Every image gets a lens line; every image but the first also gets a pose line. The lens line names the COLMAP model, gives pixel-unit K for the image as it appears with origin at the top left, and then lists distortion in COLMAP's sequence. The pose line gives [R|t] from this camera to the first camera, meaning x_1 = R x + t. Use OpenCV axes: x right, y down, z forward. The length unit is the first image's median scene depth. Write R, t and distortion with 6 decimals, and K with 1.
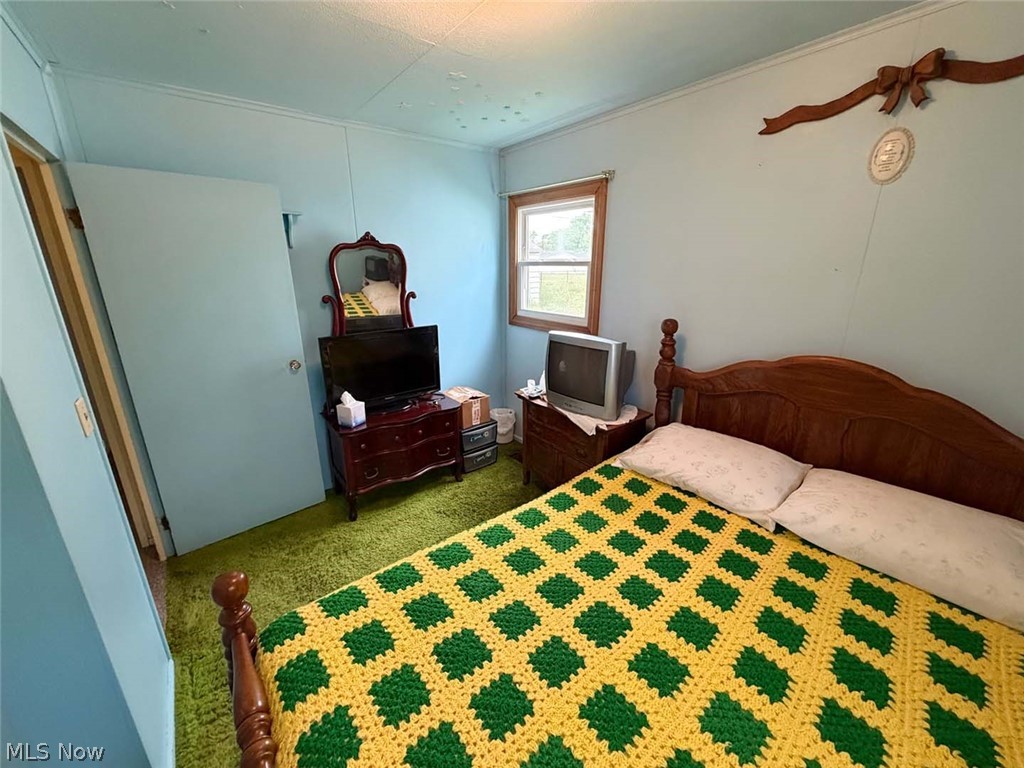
lens RADIAL K [[407.3, 0, 509.3], [0, 407.3, 384.6], [0, 0, 1]] dist [-0.001462, 0.000265]
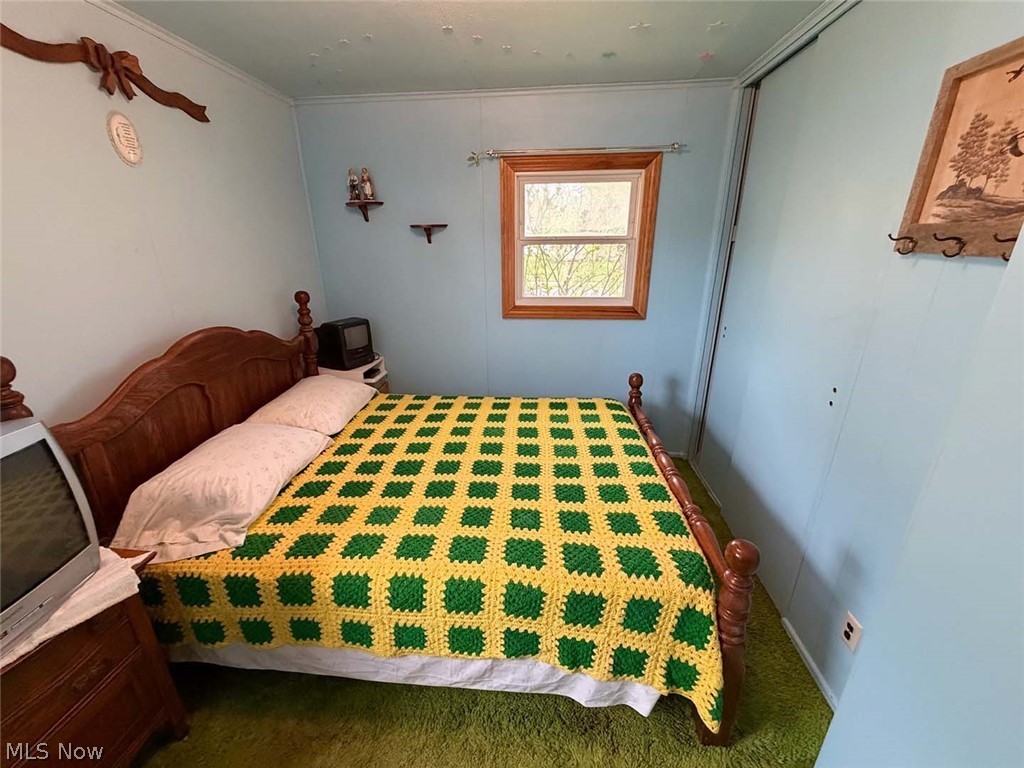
lens RADIAL K [[407.3, 0, 509.3], [0, 407.3, 384.6], [0, 0, 1]] dist [-0.001462, 0.000265]
pose [[-0.728845, -0.220282, 0.648275, -0.638204], [0.209236, 0.829876, 0.517230, -0.394022], [-0.651925, 0.512623, -0.558760, 1.337553]]
